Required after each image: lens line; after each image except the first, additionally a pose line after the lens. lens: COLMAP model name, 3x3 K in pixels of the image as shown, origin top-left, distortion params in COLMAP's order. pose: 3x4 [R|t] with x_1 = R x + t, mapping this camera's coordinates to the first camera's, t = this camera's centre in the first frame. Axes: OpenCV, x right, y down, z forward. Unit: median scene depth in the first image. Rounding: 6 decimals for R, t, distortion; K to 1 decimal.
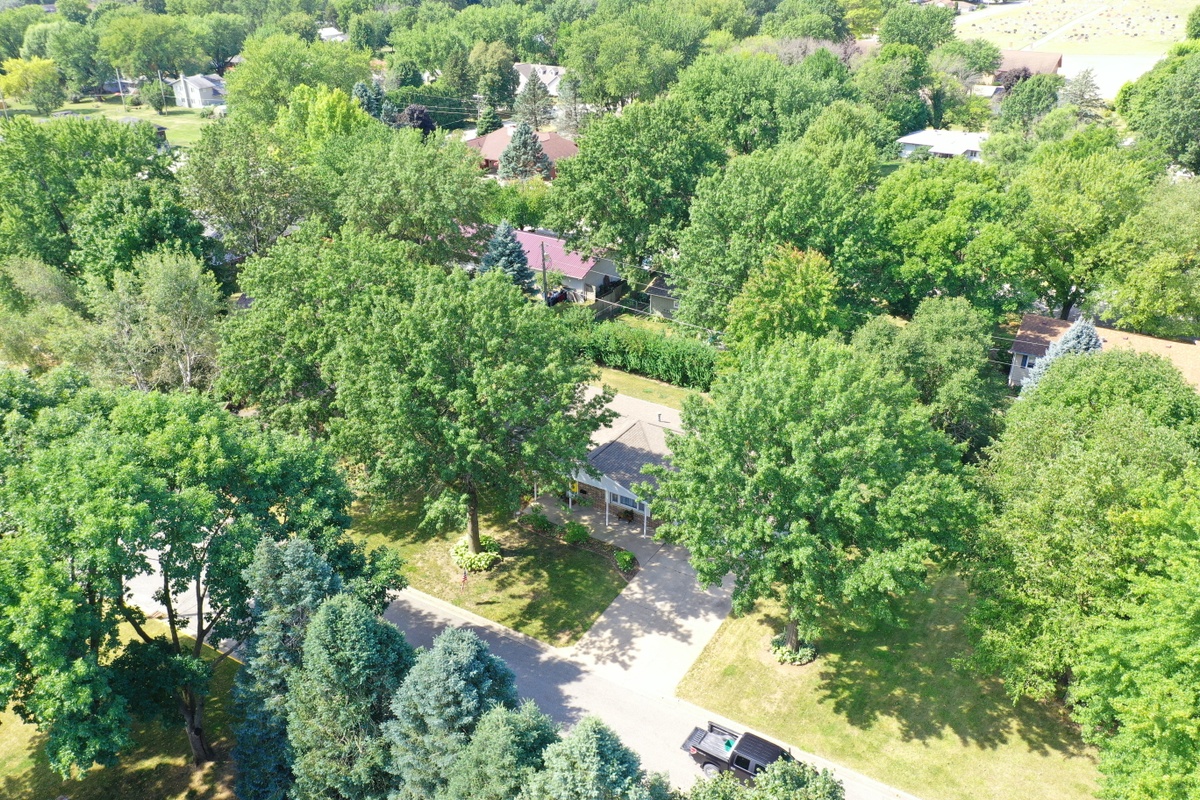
lens RADIAL K [[943.6, 0, 599.0], [0, 943.6, 396.7], [0, 0, 1]] dist [-0.000159, 0.003551]
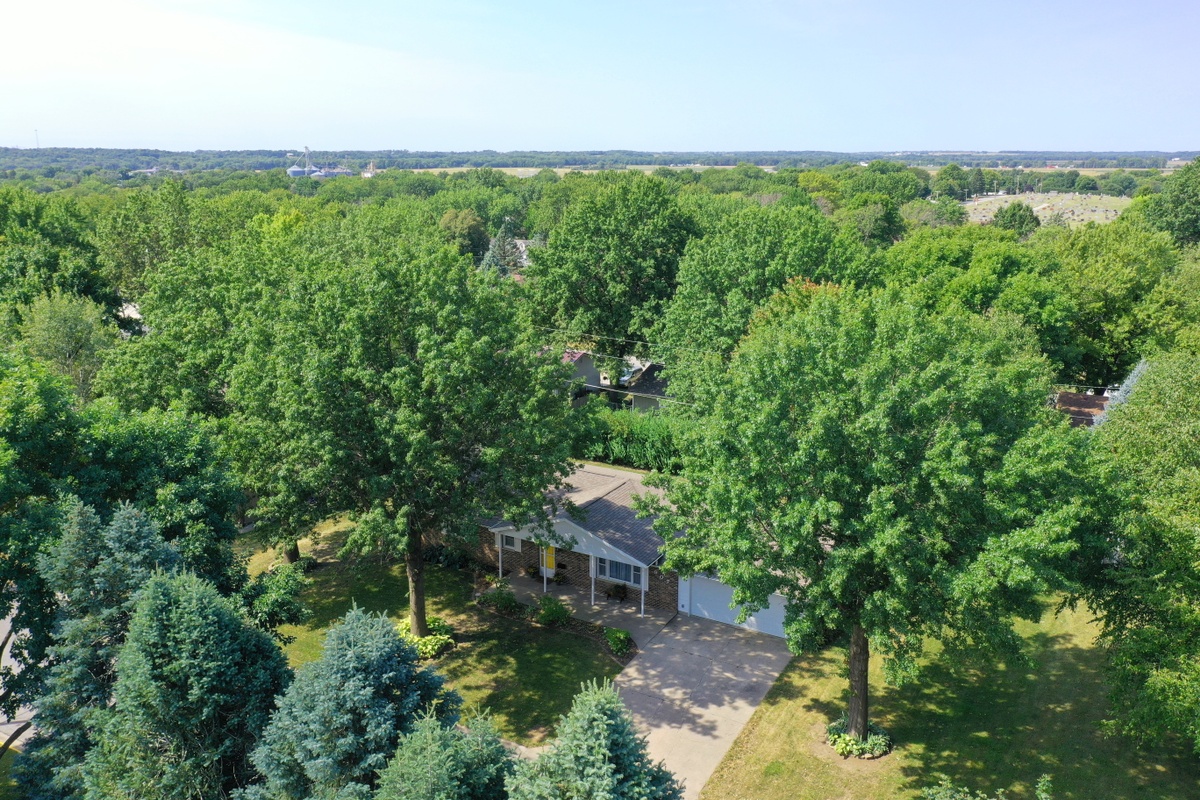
lens RADIAL K [[946.1, 0, 600.0], [0, 946.1, 400.0], [0, 0, 1]] dist [-0.001483, 0.002477]
pose [[0.999387, -0.008734, 0.033917, -0.011949], [0.015750, 0.977034, -0.212502, 0.158253], [-0.031282, 0.212906, 0.976572, 0.238523]]
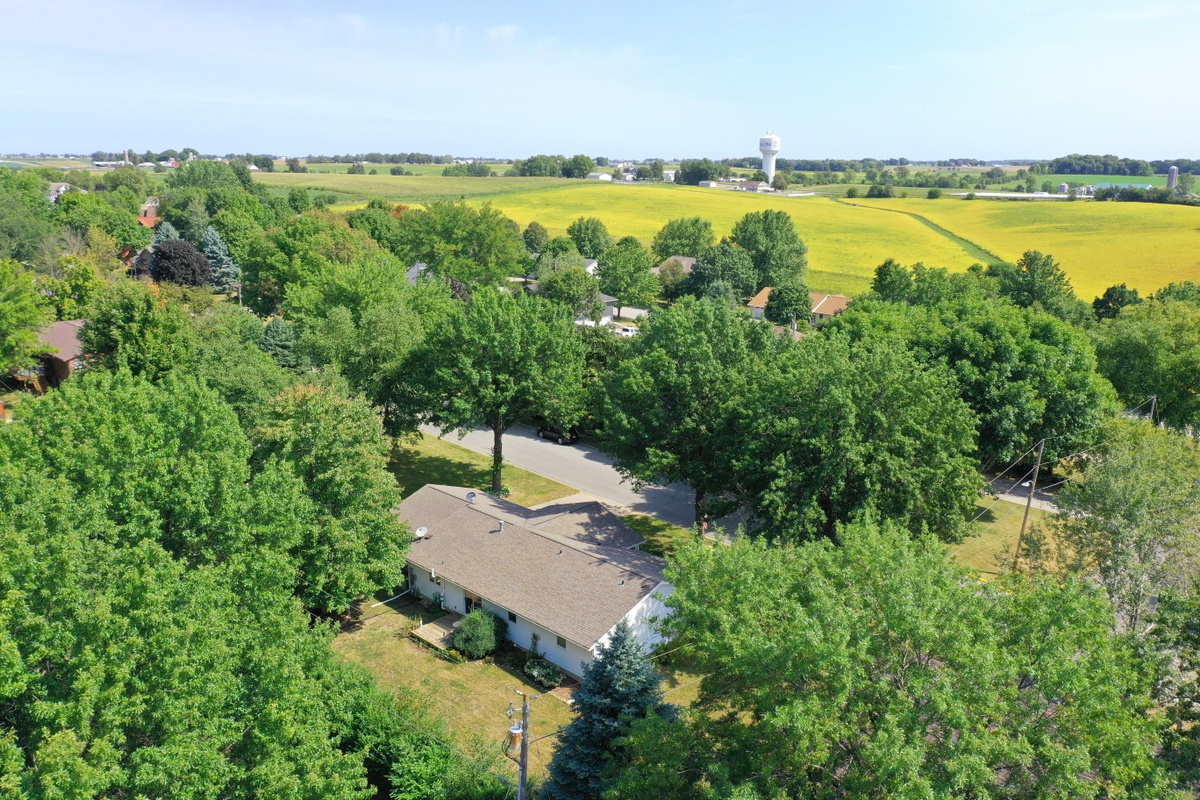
lens RADIAL K [[947.7, 0, 595.9], [0, 947.7, 396.9], [0, 0, 1]] dist [0.001971, 0.000940]
pose [[-0.977090, -0.053025, 0.206116, -0.263117], [0.095719, 0.755503, 0.648115, -0.826532], [-0.190088, 0.652995, -0.733119, 1.940906]]
